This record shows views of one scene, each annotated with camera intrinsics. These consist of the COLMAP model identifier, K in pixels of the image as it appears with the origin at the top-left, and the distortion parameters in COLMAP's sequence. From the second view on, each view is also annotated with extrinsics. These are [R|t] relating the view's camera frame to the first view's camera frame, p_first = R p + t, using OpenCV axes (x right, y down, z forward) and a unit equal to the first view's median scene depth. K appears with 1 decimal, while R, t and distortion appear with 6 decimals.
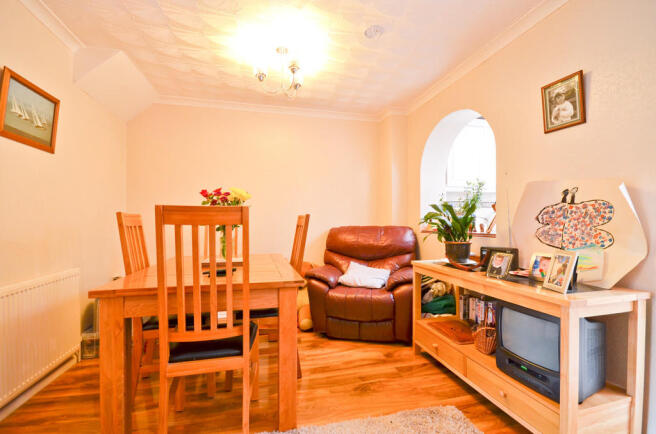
lens RADIAL K [[288.3, 0, 327.8], [0, 288.3, 221.0], [0, 0, 1]] dist [-0.001407, -0.000136]
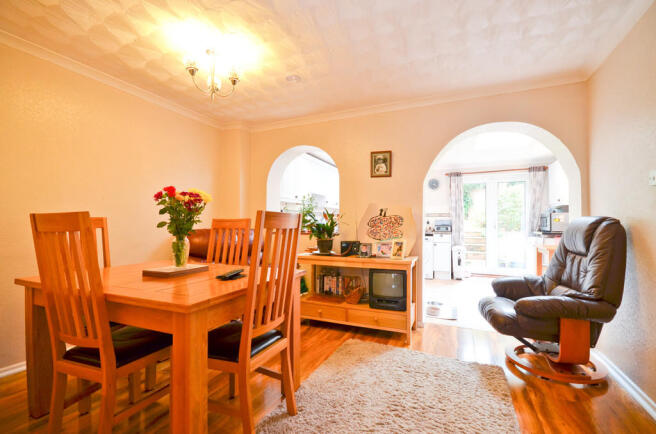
lens RADIAL K [[288.3, 0, 331.6], [0, 288.3, 221.9], [0, 0, 1]] dist [-0.001407, -0.000136]
pose [[0.613727, 0.010929, 0.789443, -0.862150], [-0.006993, 0.999940, -0.008406, -0.004177], [-0.789487, -0.000361, 0.613767, 0.078194]]
